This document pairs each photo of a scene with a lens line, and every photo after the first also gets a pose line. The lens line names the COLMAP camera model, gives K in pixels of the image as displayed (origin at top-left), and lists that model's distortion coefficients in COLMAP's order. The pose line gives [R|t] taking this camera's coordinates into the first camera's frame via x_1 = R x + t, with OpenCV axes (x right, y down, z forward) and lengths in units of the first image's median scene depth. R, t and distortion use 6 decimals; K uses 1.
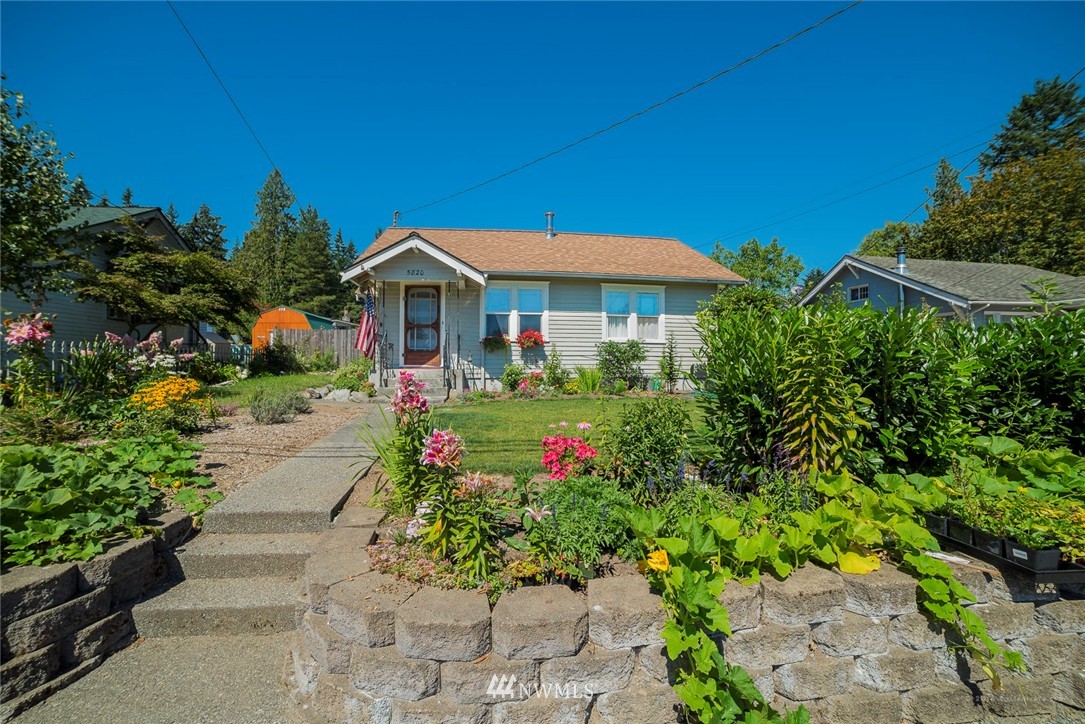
lens RADIAL K [[440.4, 0, 541.7], [0, 440.4, 368.2], [0, 0, 1]] dist [-0.092510, 0.028955]
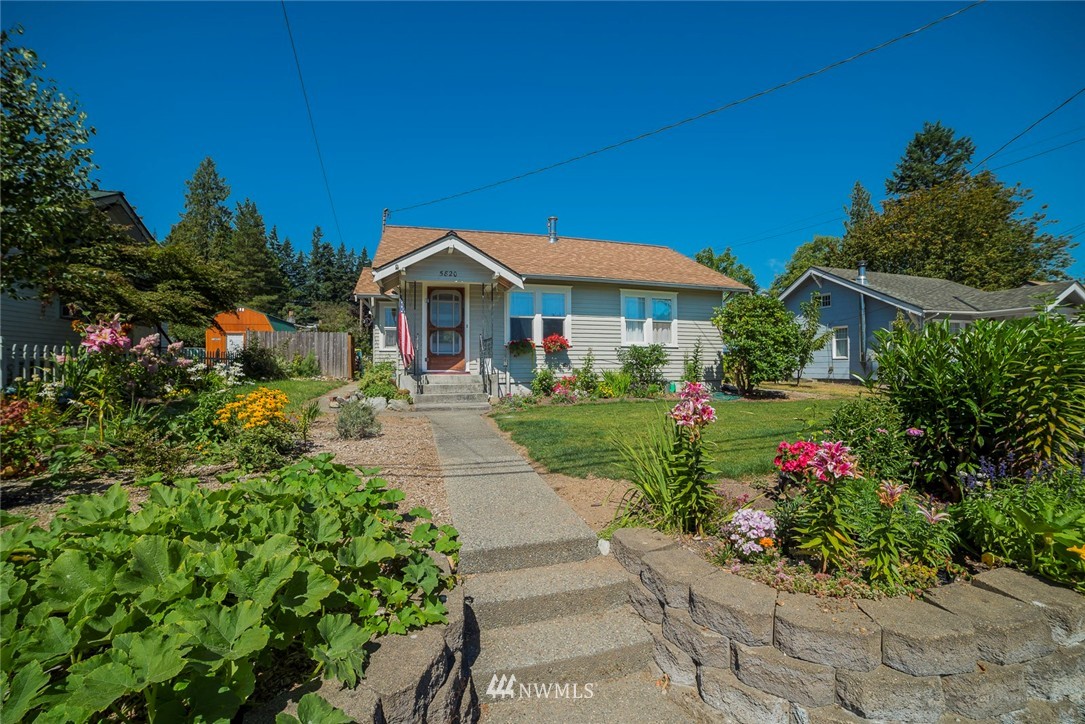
lens RADIAL K [[436.9, 0, 538.3], [0, 436.9, 365.5], [0, 0, 1]] dist [-0.099752, 0.034874]
pose [[0.990389, -0.005269, 0.138206, -0.191661], [0.006734, 0.999926, -0.010129, -0.005779], [-0.138143, 0.010962, 0.990352, 0.026072]]
